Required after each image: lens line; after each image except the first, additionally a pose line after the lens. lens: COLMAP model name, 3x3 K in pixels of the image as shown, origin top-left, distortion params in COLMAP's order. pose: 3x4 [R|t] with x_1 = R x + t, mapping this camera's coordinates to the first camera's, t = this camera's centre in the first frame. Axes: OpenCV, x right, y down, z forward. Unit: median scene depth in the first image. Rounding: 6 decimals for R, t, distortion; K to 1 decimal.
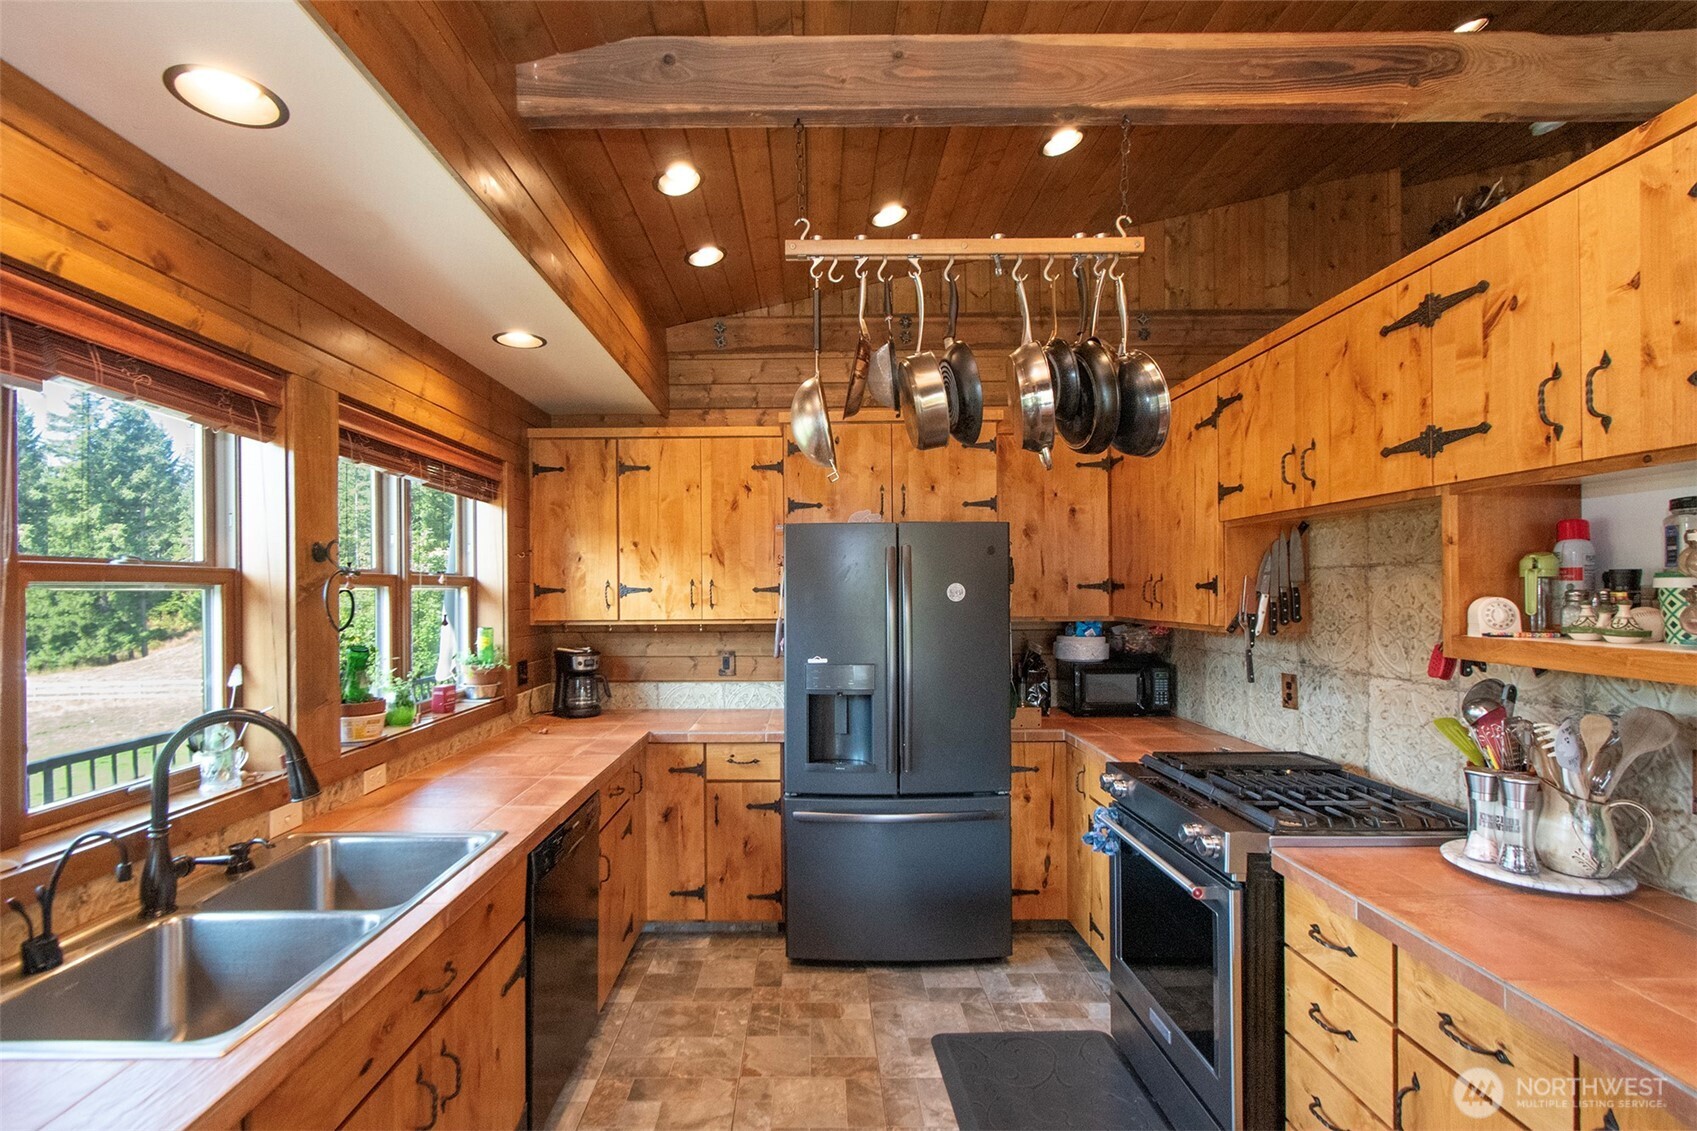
lens RADIAL K [[769.9, 0, 815.0], [0, 769.9, 564.5], [0, 0, 1]] dist [-0.001065, -0.000332]
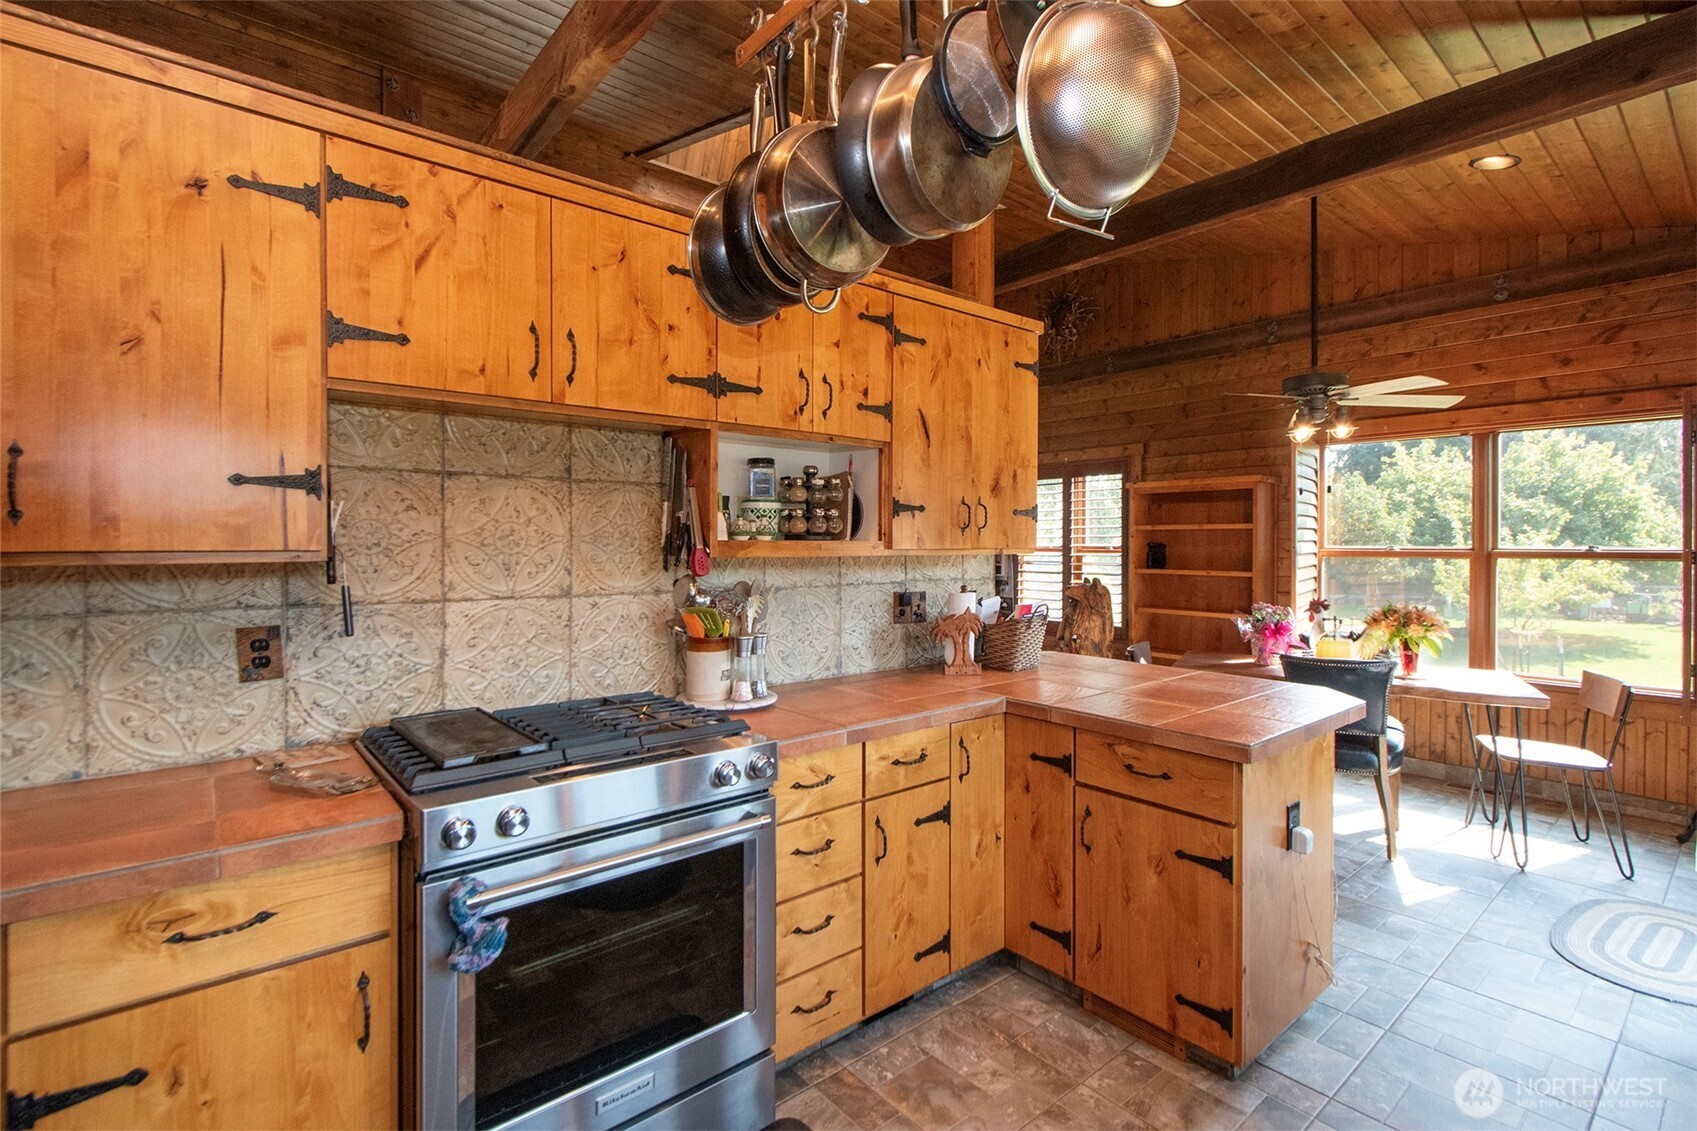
lens RADIAL K [[781.7, 0, 846.6], [0, 781.7, 548.3], [0, 0, 1]] dist [-0.001348, -0.000538]
pose [[-0.641560, 0.000005, 0.767073, -0.236465], [-0.021135, 0.999620, -0.017682, 0.094402], [-0.766781, -0.027556, -0.641317, 1.262318]]
